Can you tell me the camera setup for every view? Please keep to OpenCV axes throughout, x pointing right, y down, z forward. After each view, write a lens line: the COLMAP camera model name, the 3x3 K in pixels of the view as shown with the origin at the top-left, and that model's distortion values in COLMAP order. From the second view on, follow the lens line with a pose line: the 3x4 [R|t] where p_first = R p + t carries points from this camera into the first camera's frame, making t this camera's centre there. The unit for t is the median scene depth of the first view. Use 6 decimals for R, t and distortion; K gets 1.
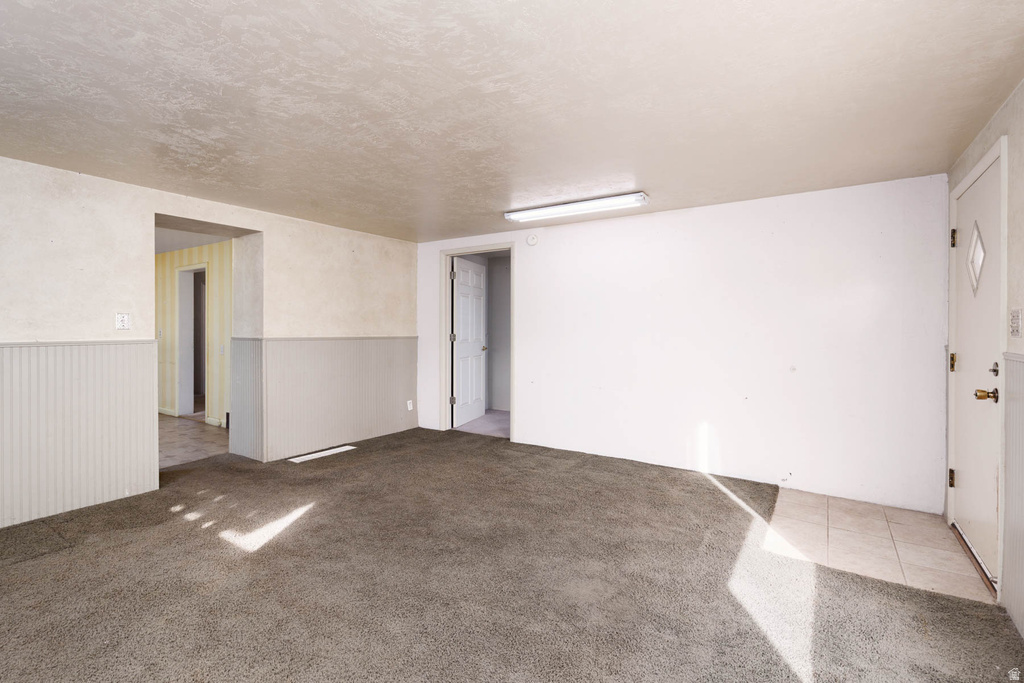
lens RADIAL K [[480.7, 0, 510.8], [0, 480.7, 325.2], [0, 0, 1]] dist [-0.001404, -0.000340]
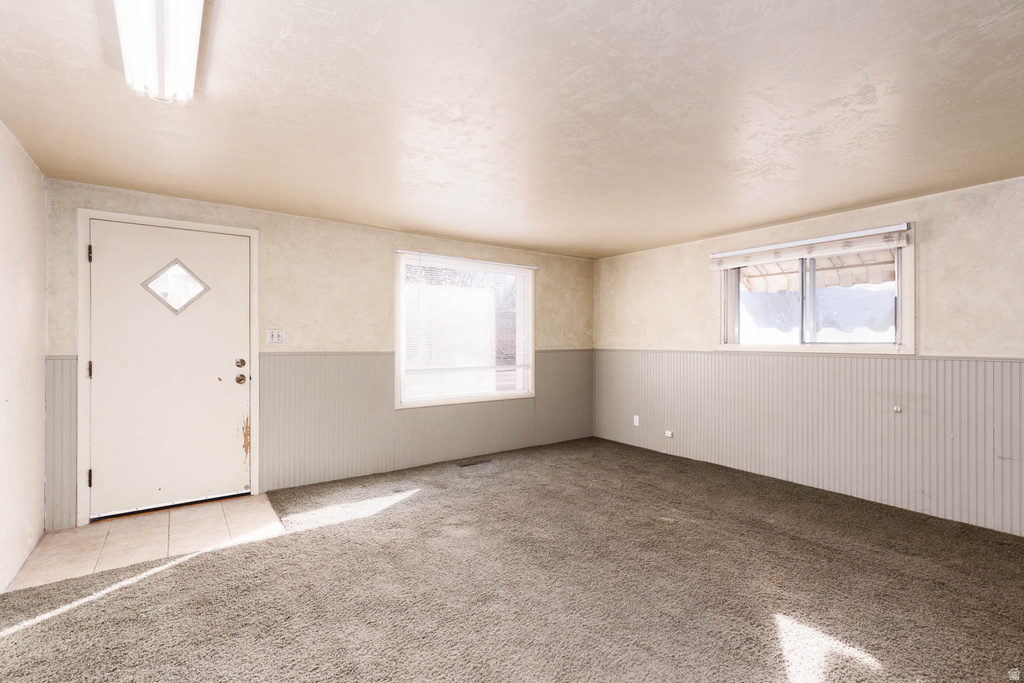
lens RADIAL K [[469.0, 0, 528.4], [0, 469.0, 343.5], [0, 0, 1]] dist [-0.001595, -0.000269]
pose [[-0.945542, -0.006816, 0.325428, -0.339645], [-0.005466, 0.999972, 0.005061, 0.007476], [-0.325454, 0.003006, -0.945553, 1.632698]]
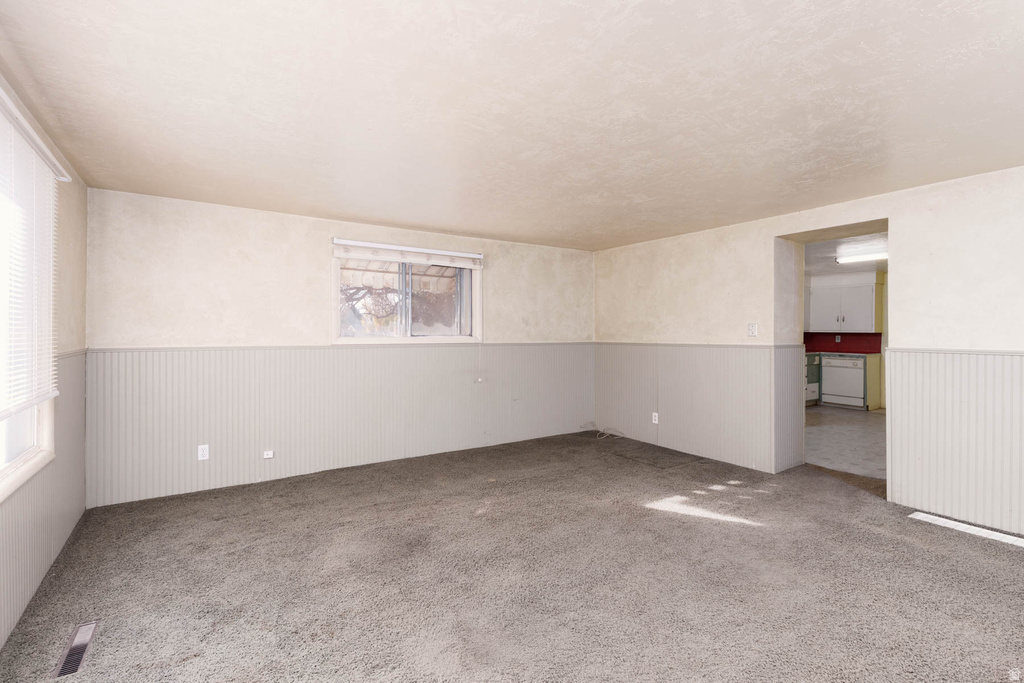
lens RADIAL K [[461.6, 0, 511.5], [0, 461.6, 338.0], [0, 0, 1]] dist [0.006615, -0.000176]
pose [[-0.379559, 0.006300, -0.925146, 0.656320], [0.000336, 0.999978, 0.006671, 0.005755], [0.925168, 0.002221, -0.379553, 0.992789]]
